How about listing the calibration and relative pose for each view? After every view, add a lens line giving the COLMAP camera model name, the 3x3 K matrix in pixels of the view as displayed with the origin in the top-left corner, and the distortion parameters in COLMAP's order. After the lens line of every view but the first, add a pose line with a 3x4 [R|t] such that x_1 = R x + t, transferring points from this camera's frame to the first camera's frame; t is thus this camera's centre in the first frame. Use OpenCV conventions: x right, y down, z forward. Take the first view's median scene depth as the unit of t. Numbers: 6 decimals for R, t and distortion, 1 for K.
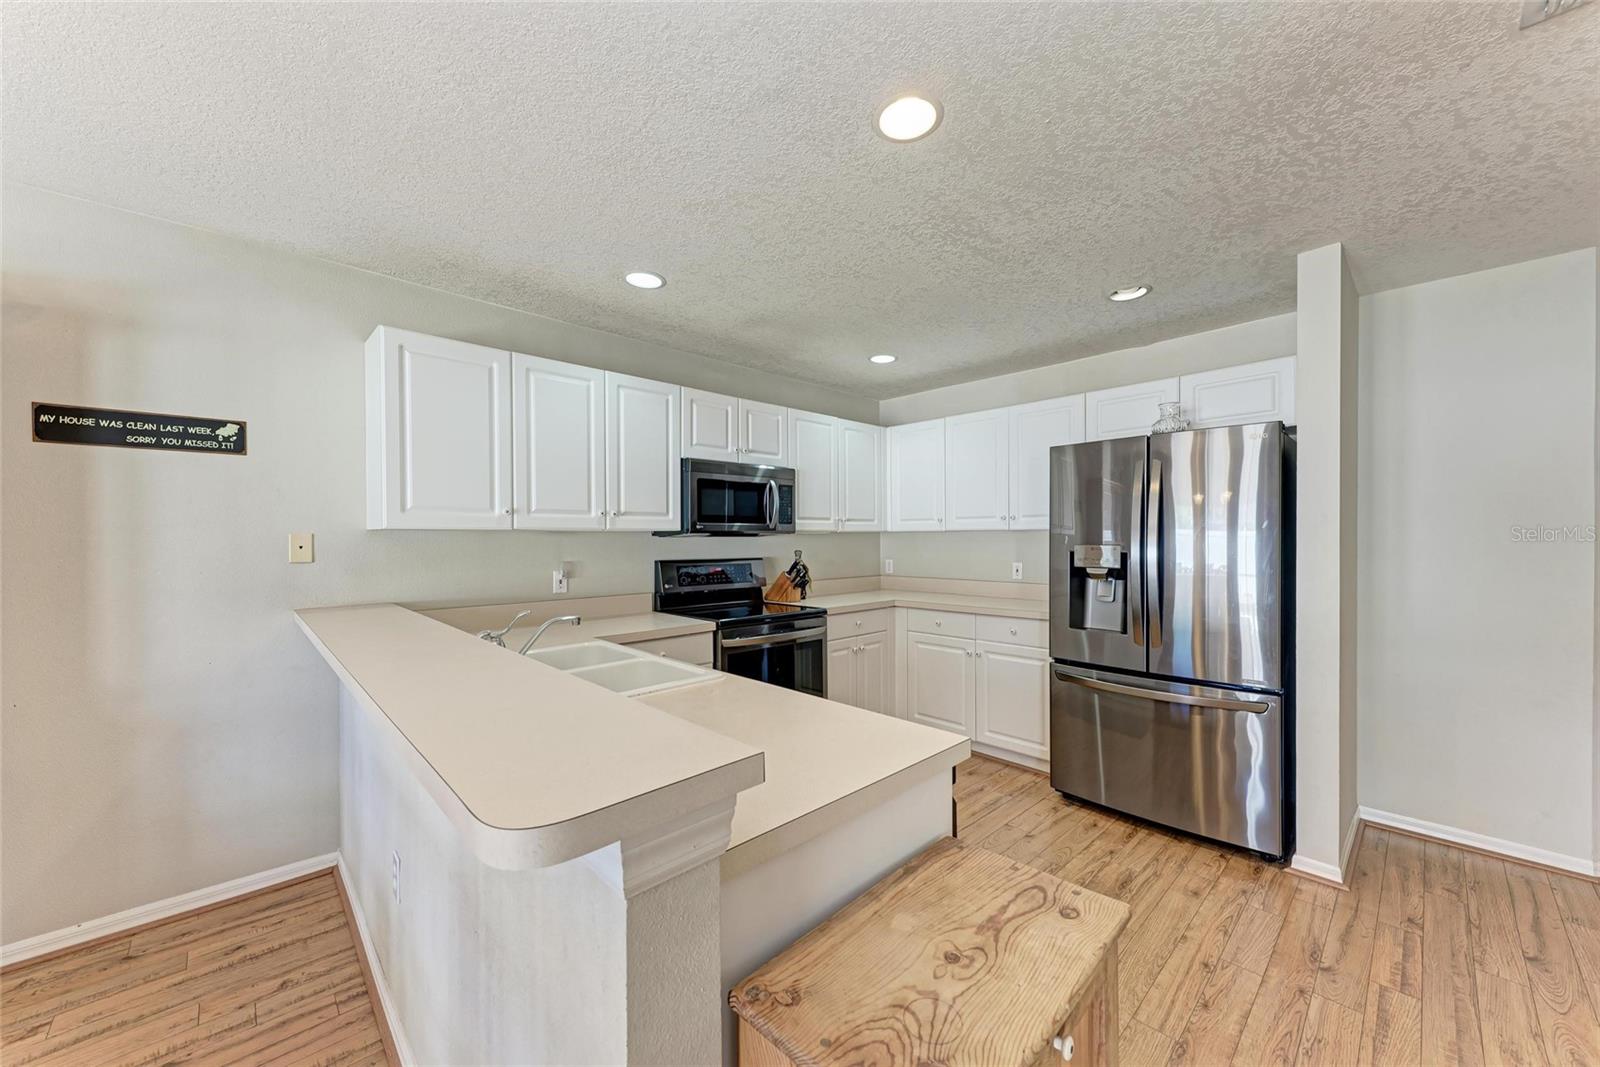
lens RADIAL K [[578.7, 0, 804.8], [0, 578.7, 534.2], [0, 0, 1]] dist [0.014400, -0.004657]
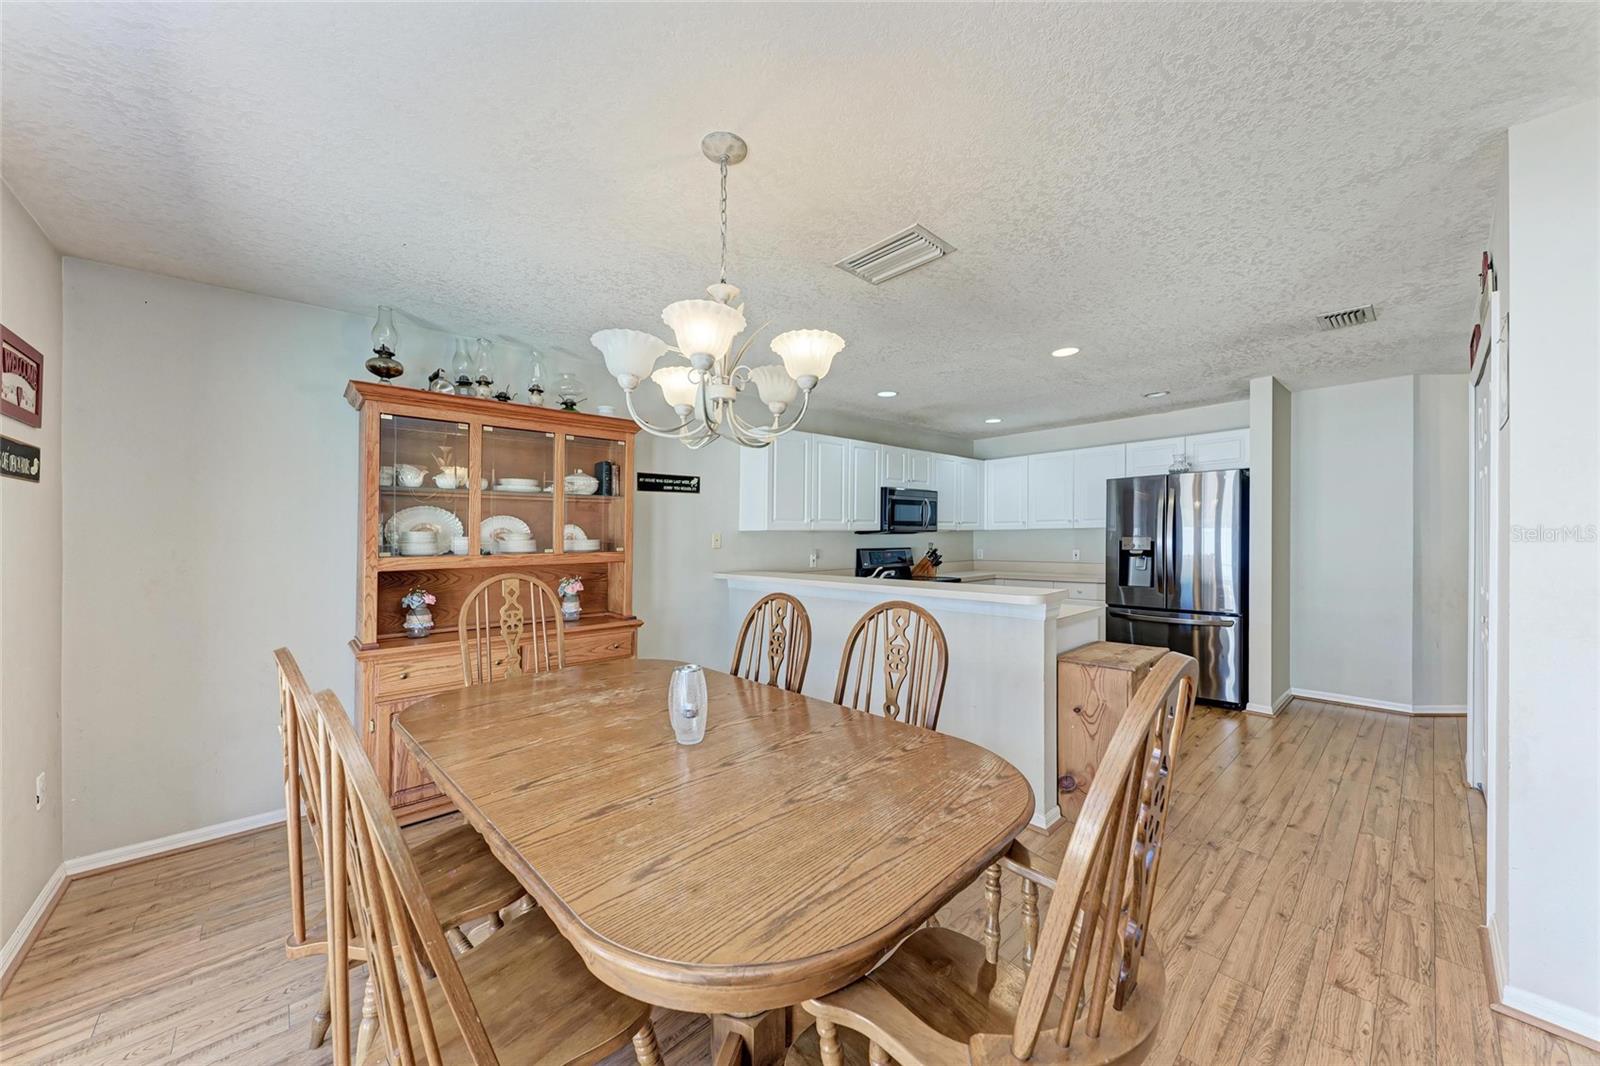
lens RADIAL K [[578.7, 0, 801.3], [0, 578.7, 532.8], [0, 0, 1]] dist [0.014400, -0.004657]
pose [[0.999655, -0.006300, -0.025517, -0.412129], [0.006285, 0.999980, -0.000655, 0.000525], [0.025520, 0.000494, 0.999674, -0.689680]]
